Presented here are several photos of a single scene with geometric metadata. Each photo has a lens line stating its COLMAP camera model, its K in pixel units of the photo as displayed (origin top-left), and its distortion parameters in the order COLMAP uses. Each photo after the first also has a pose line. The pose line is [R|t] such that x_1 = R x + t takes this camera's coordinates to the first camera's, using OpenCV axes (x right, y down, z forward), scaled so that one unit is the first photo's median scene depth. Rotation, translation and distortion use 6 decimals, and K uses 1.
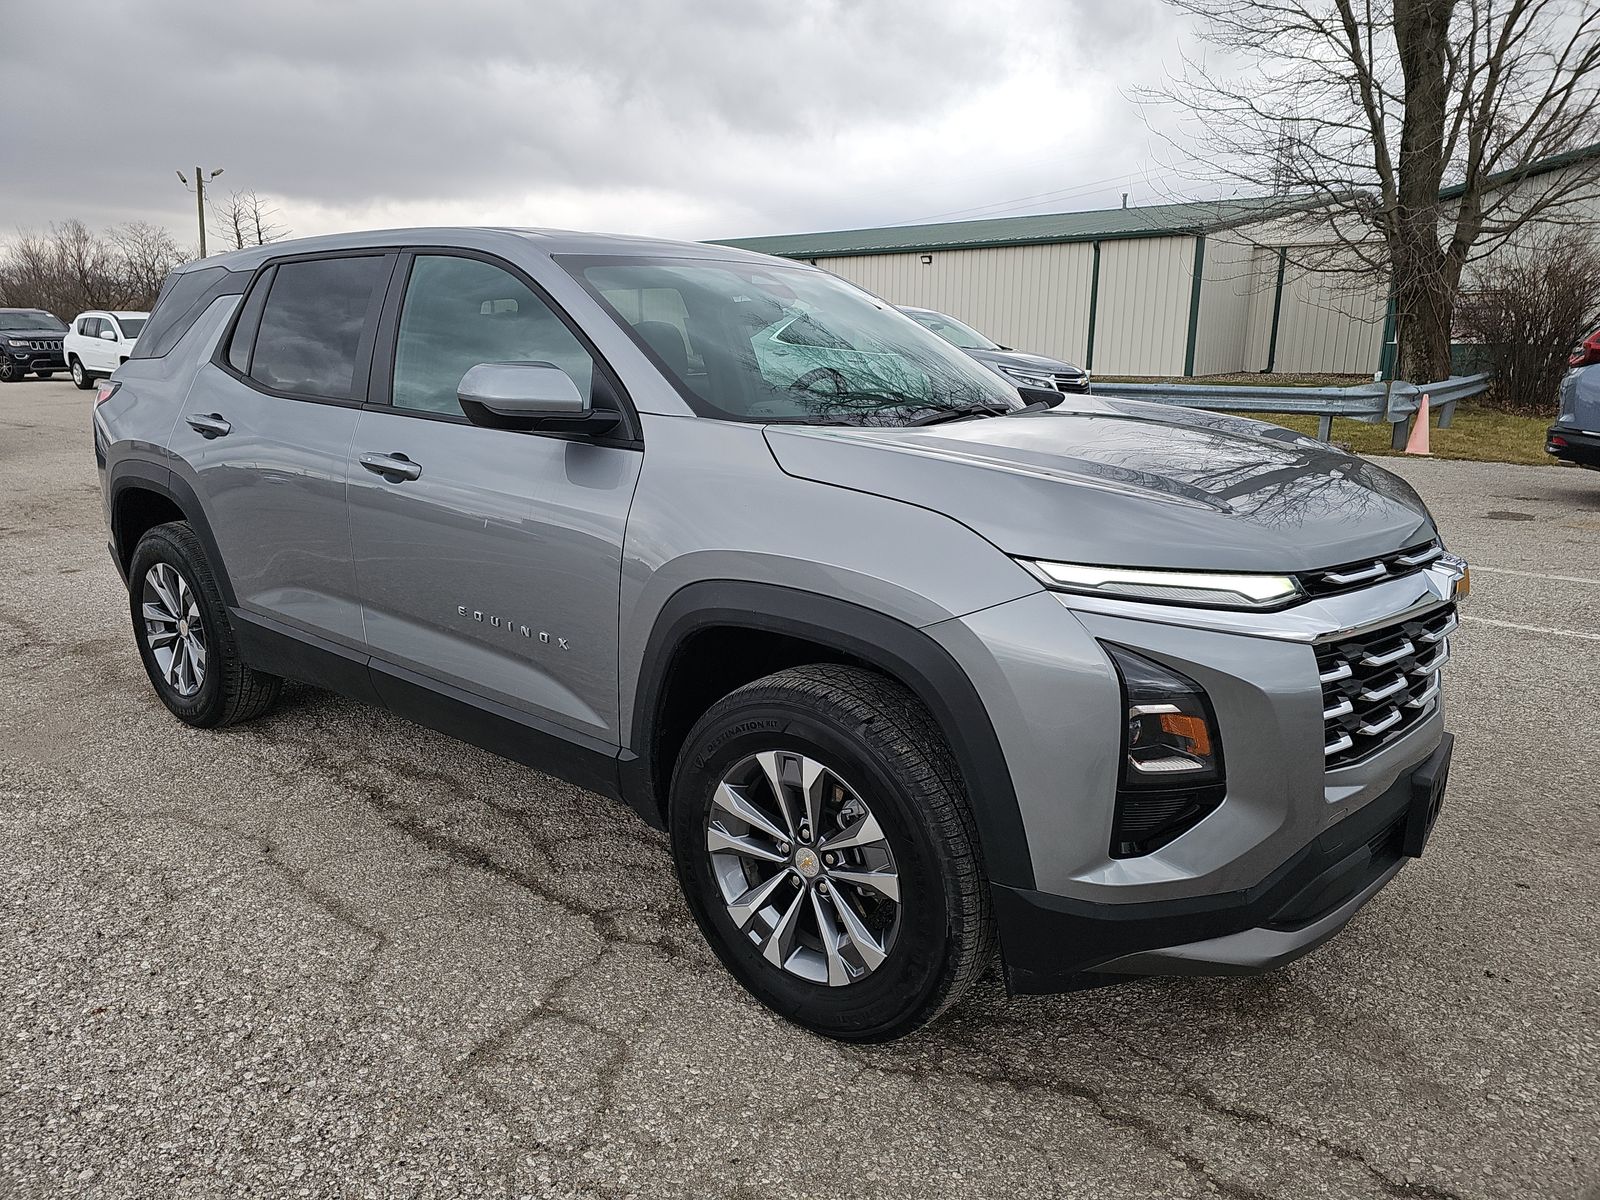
lens RADIAL K [[1099.4, 0, 792.7], [0, 1099.4, 595.4], [0, 0, 1]] dist [0.003507, -0.006247]
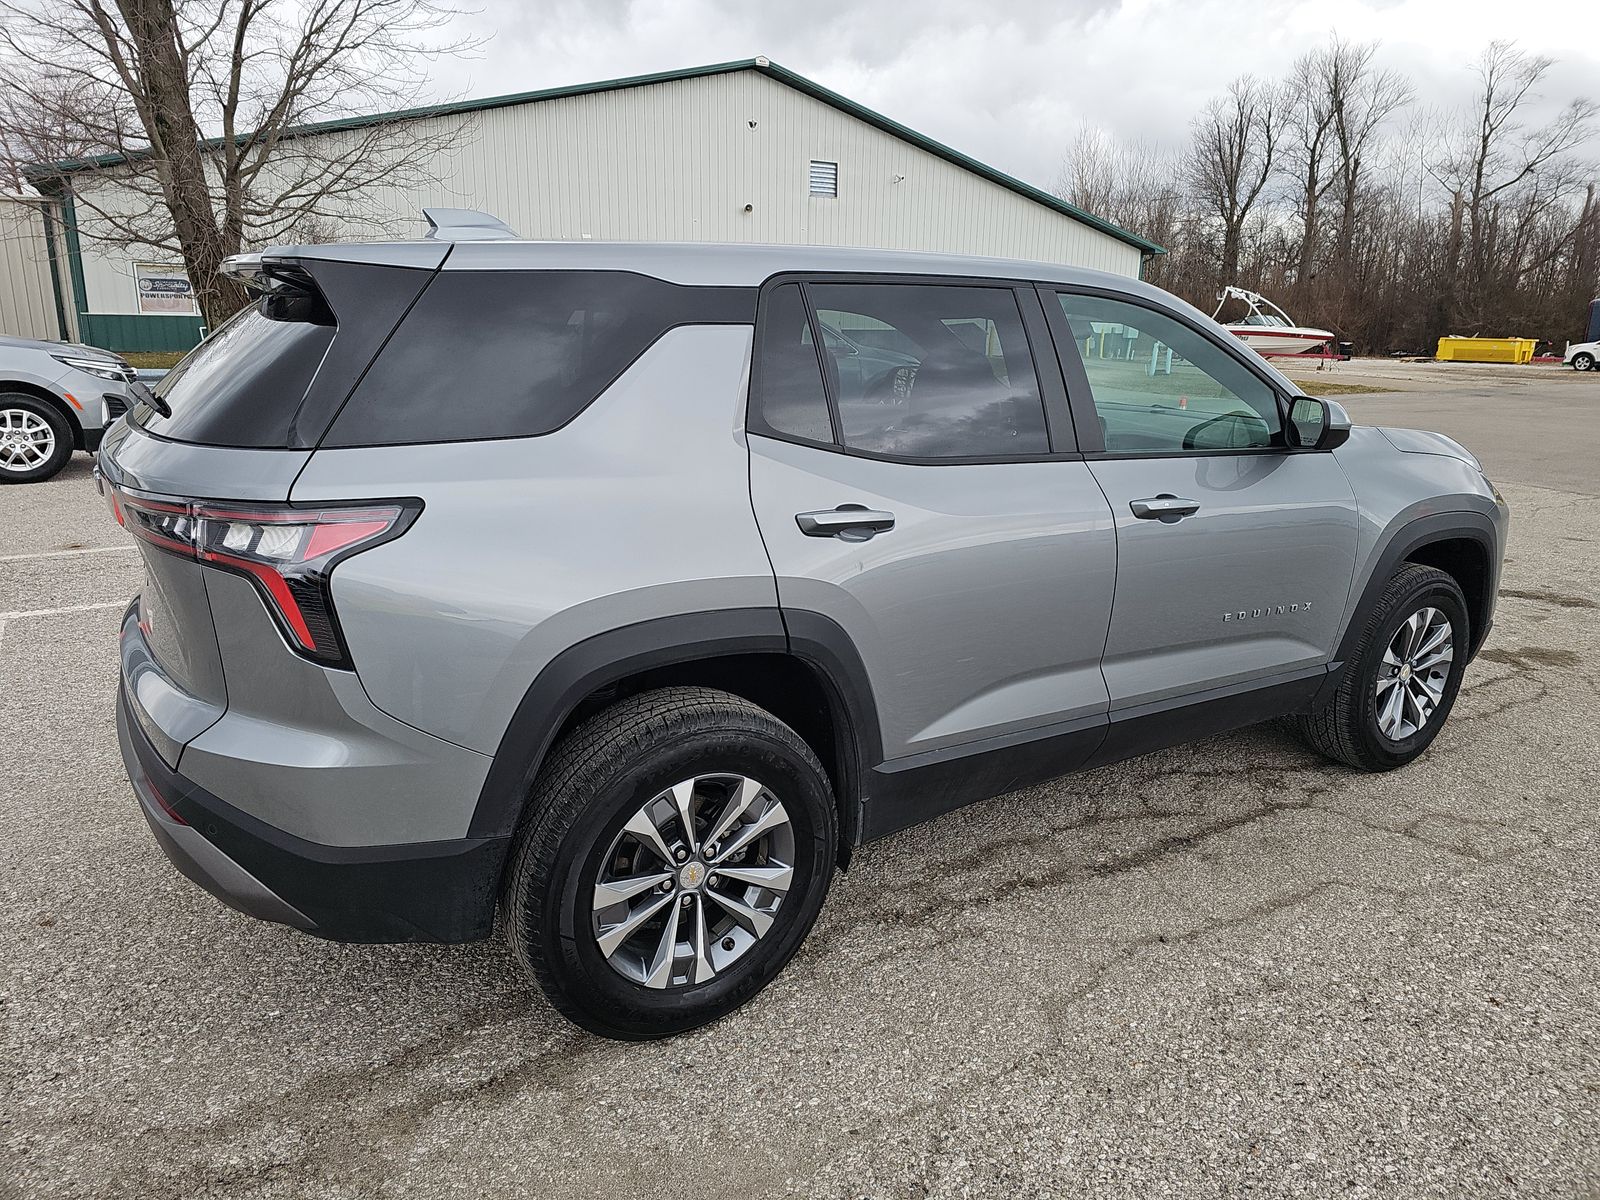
lens RADIAL K [[1086.0, 0, 804.5], [0, 1086.0, 610.5], [0, 0, 1]] dist [-0.005792, -0.003257]
pose [[0.314431, -0.245377, 0.917019, -1.227387], [0.199116, 0.961573, 0.189025, -0.245192], [-0.928163, 0.123157, 0.351206, 0.846136]]
